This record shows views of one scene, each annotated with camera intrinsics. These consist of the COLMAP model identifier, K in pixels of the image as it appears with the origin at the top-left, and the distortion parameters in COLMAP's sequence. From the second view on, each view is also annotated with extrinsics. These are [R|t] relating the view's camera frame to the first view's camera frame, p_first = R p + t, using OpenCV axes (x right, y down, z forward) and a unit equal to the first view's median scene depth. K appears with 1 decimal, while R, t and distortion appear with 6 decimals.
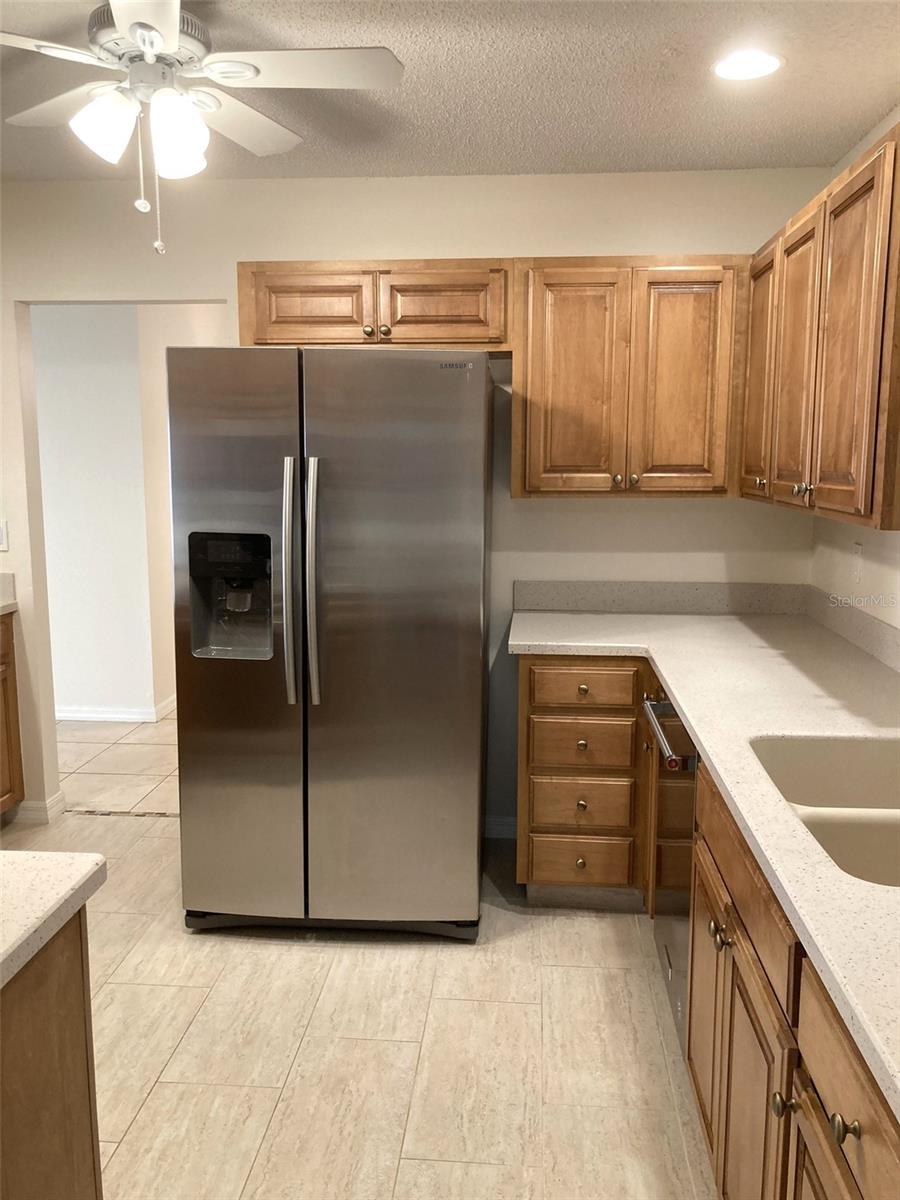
lens RADIAL K [[957.8, 0, 450.0], [0, 957.8, 600.0], [0, 0, 1]] dist [0.044229, -0.069285]
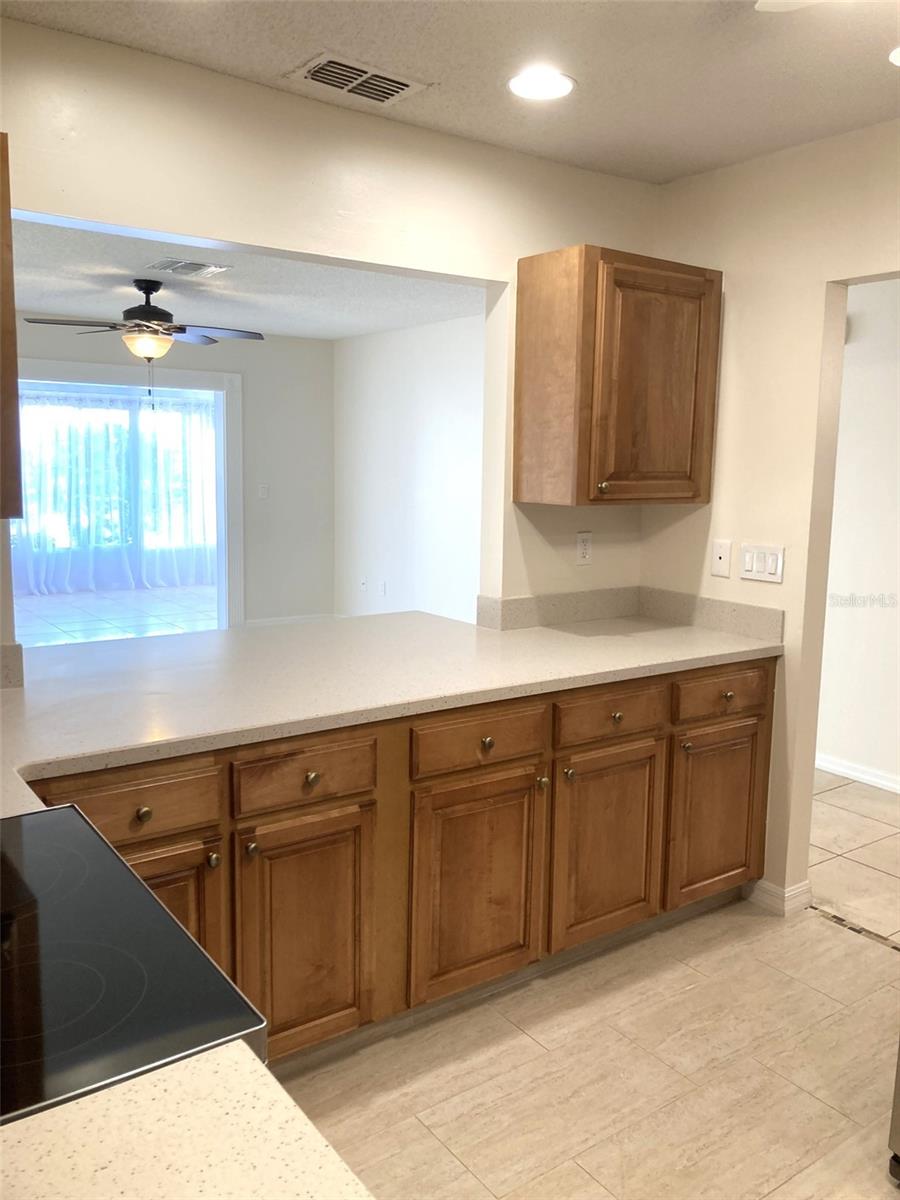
lens RADIAL K [[957.8, 0, 450.0], [0, 957.8, 600.0], [0, 0, 1]] dist [0.044229, -0.069285]
pose [[0.644620, 0.113106, -0.756090, -0.008818], [-0.126698, 0.991125, 0.040246, -0.032877], [0.753932, 0.069852, 0.653229, 0.227333]]
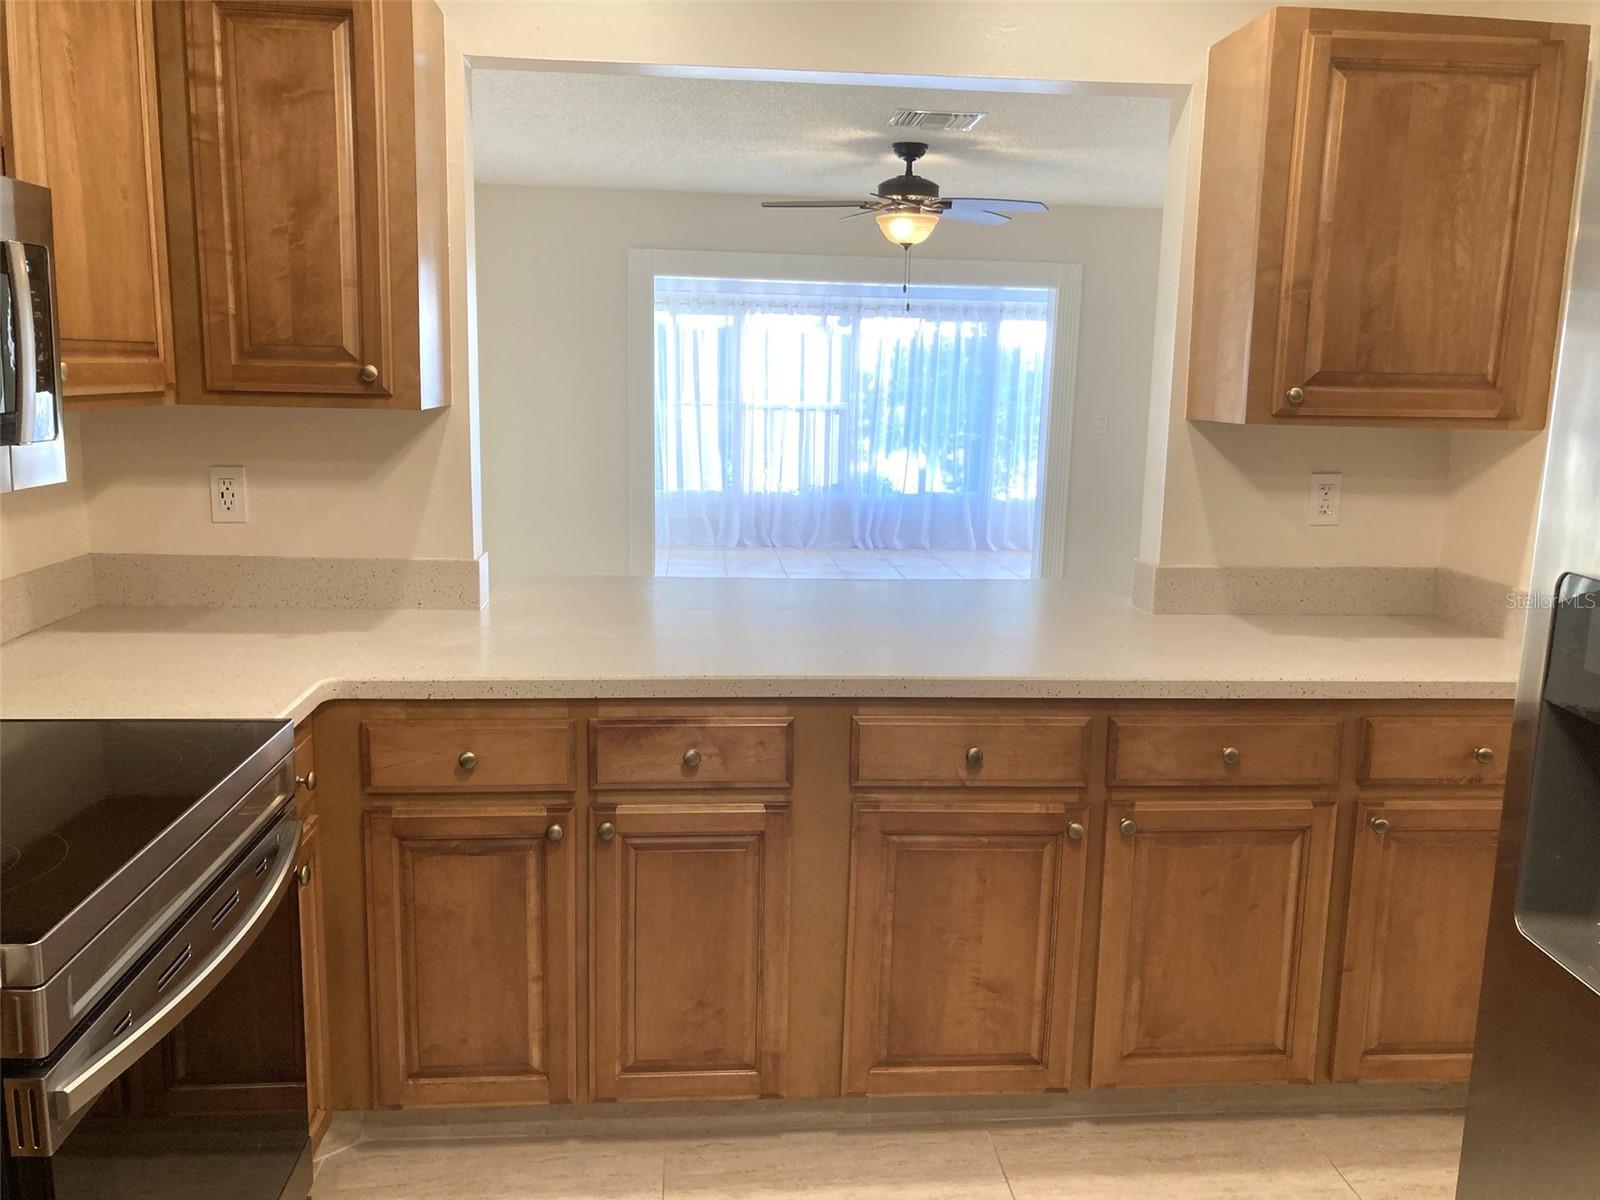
lens RADIAL K [[1277.8, 0, 800.4], [0, 1277.8, 611.5], [0, 0, 1]] dist [0.008975, 0.000652]
pose [[0.169889, 0.172141, -0.970312, 0.064806], [-0.171079, 0.974826, 0.142988, -0.047680], [0.970500, 0.141708, 0.195062, 0.422842]]
